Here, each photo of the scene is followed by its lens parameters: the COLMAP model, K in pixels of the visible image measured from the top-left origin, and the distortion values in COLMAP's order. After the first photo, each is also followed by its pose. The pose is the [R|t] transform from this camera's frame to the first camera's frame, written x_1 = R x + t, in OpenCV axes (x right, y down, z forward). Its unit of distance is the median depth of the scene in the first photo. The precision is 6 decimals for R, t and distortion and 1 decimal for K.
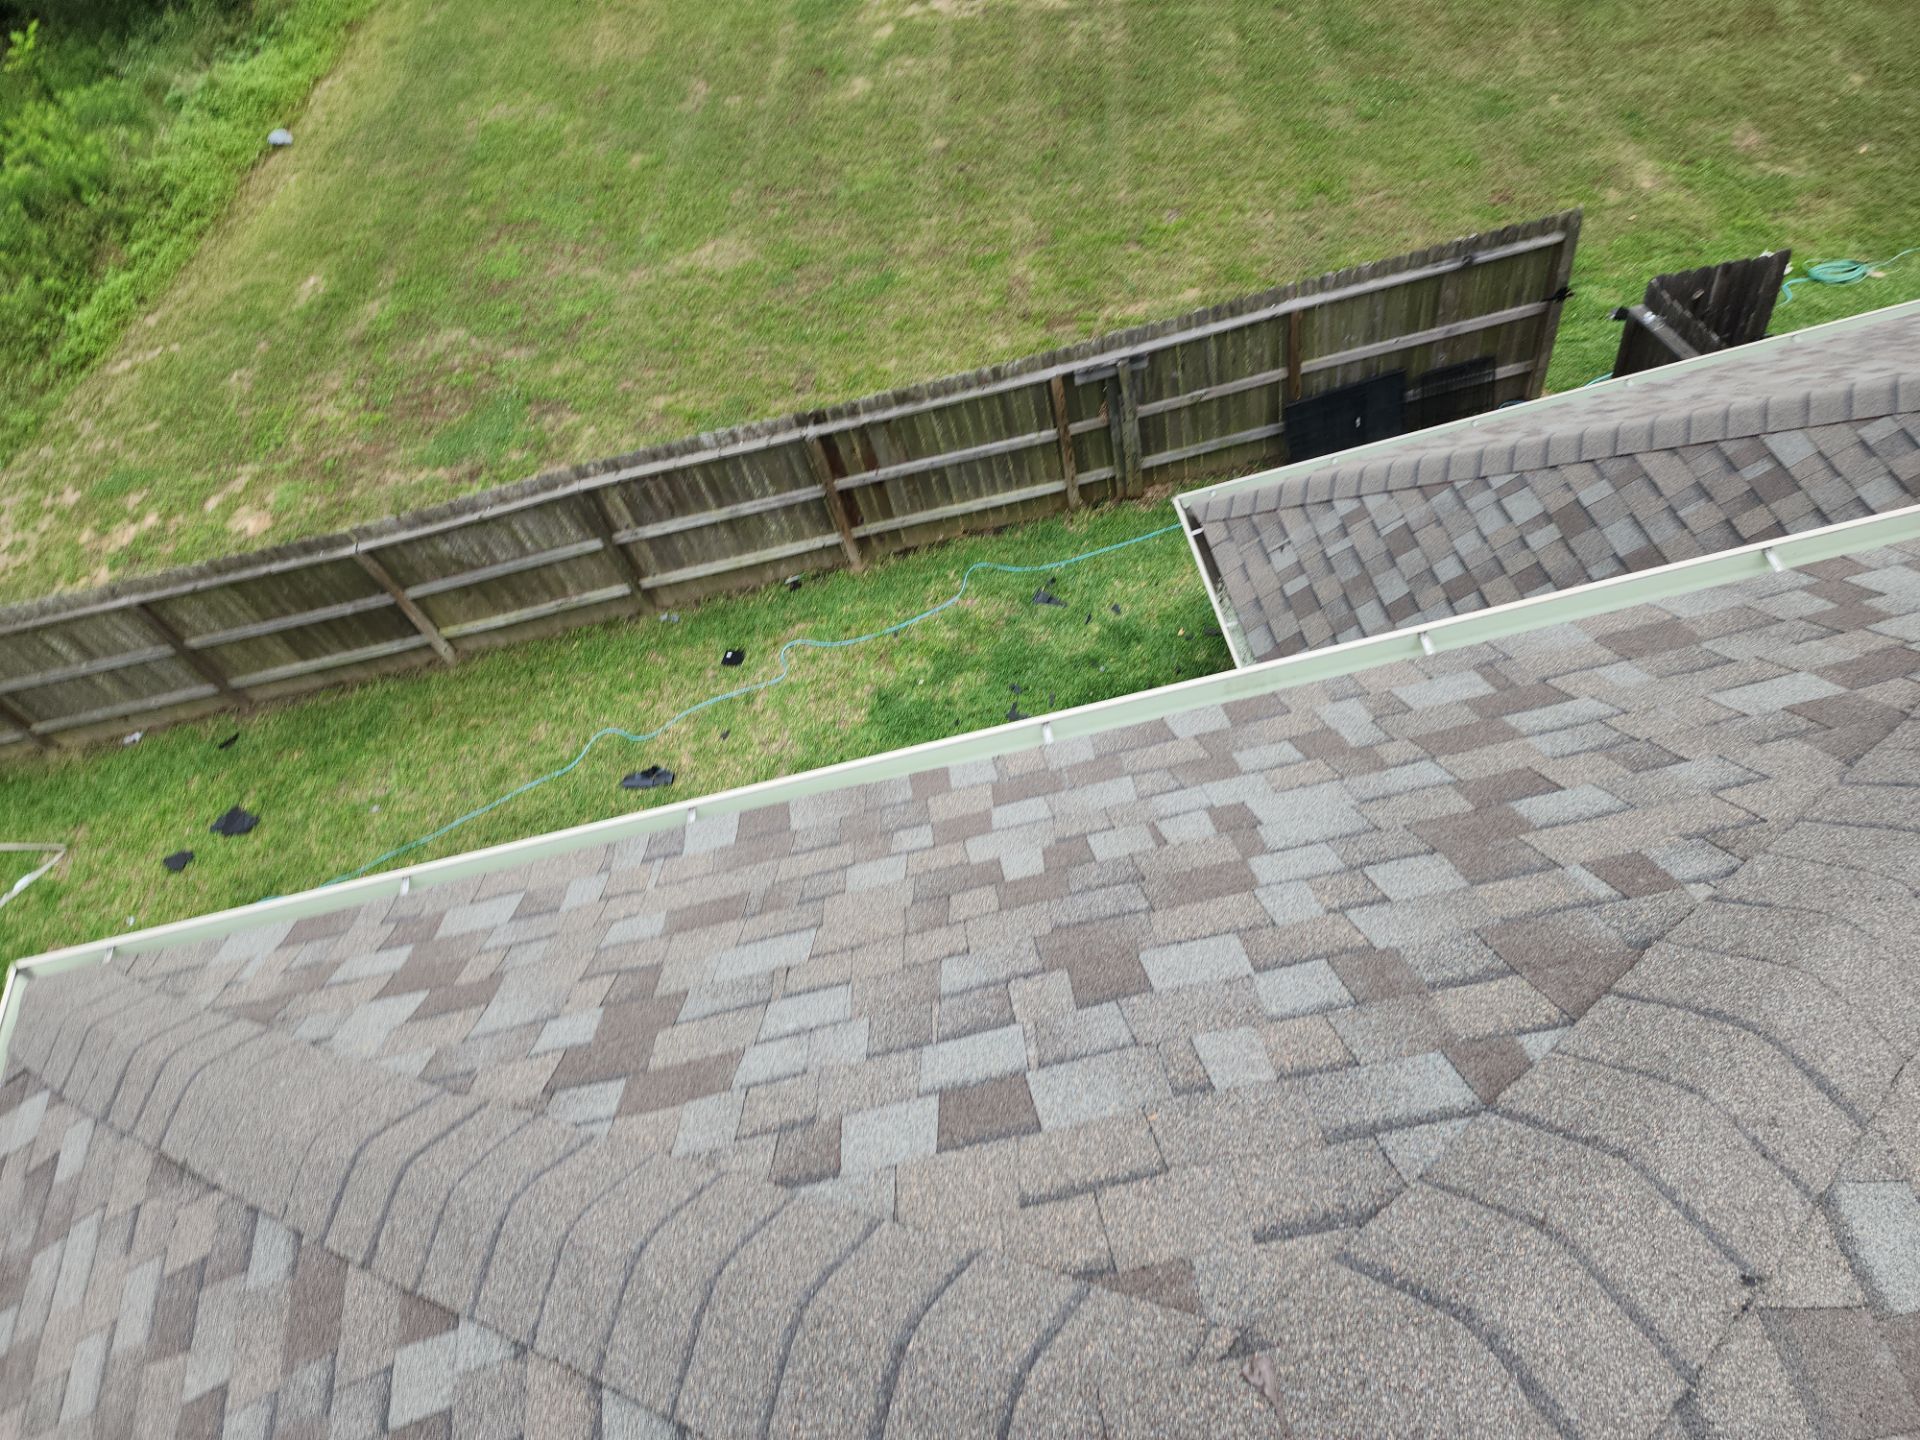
lens RADIAL K [[1252.5, 0, 939.3], [0, 1252.5, 718.2], [0, 0, 1]] dist [0.070625, -0.058225]
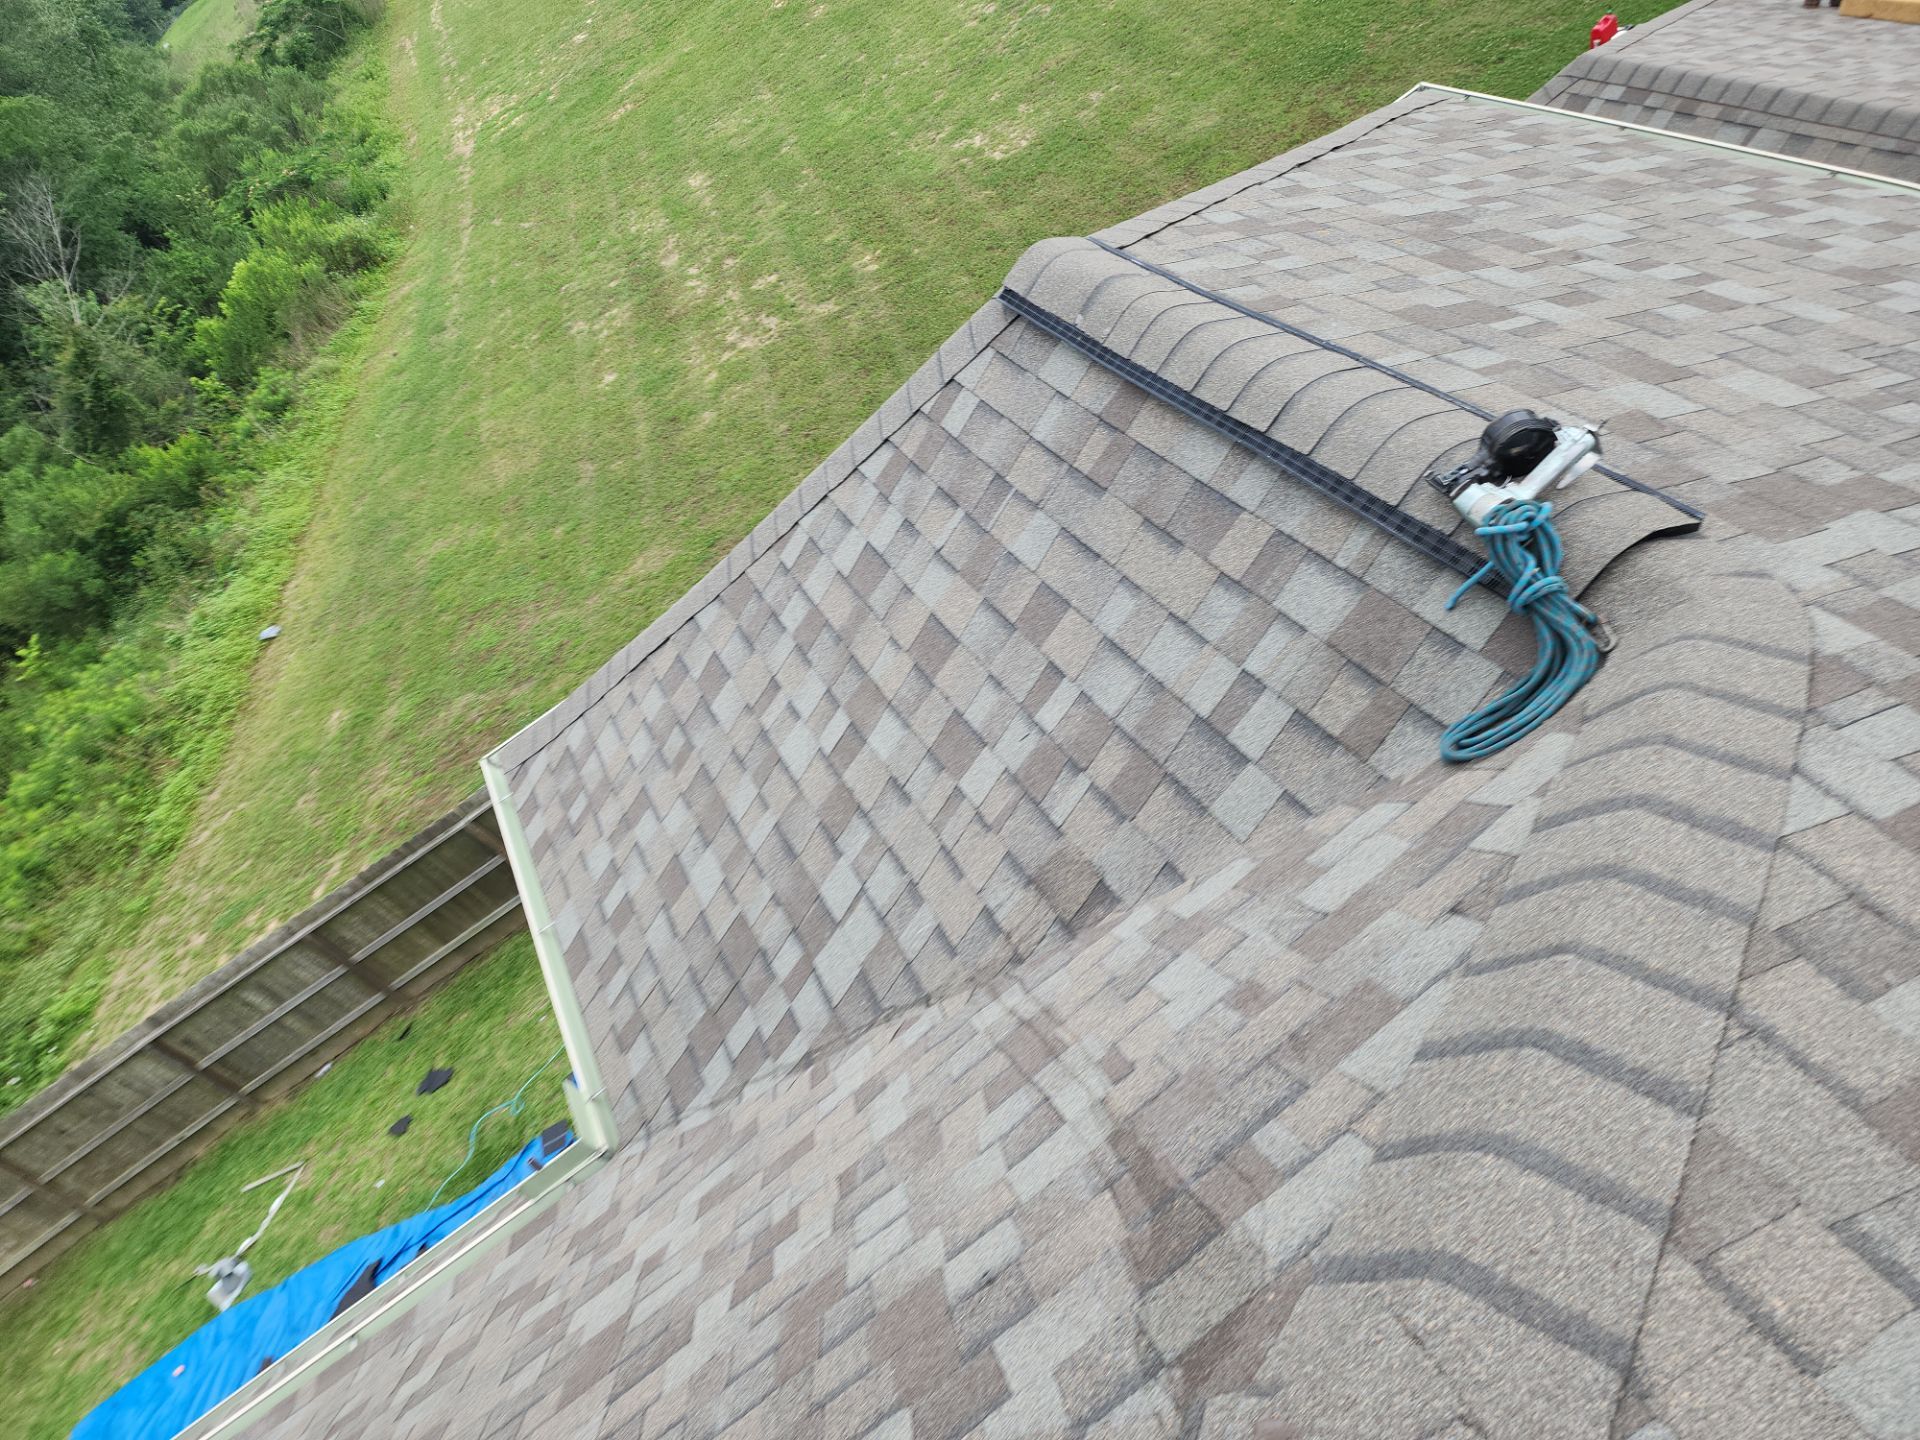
lens RADIAL K [[1252.4, 0, 951.8], [0, 1252.4, 739.1], [0, 0, 1]] dist [0.039463, -0.019038]
pose [[0.924176, -0.375640, 0.069226, -0.067129], [0.381425, 0.897943, -0.219573, 0.231843], [0.020320, 0.229329, 0.973137, -0.204298]]
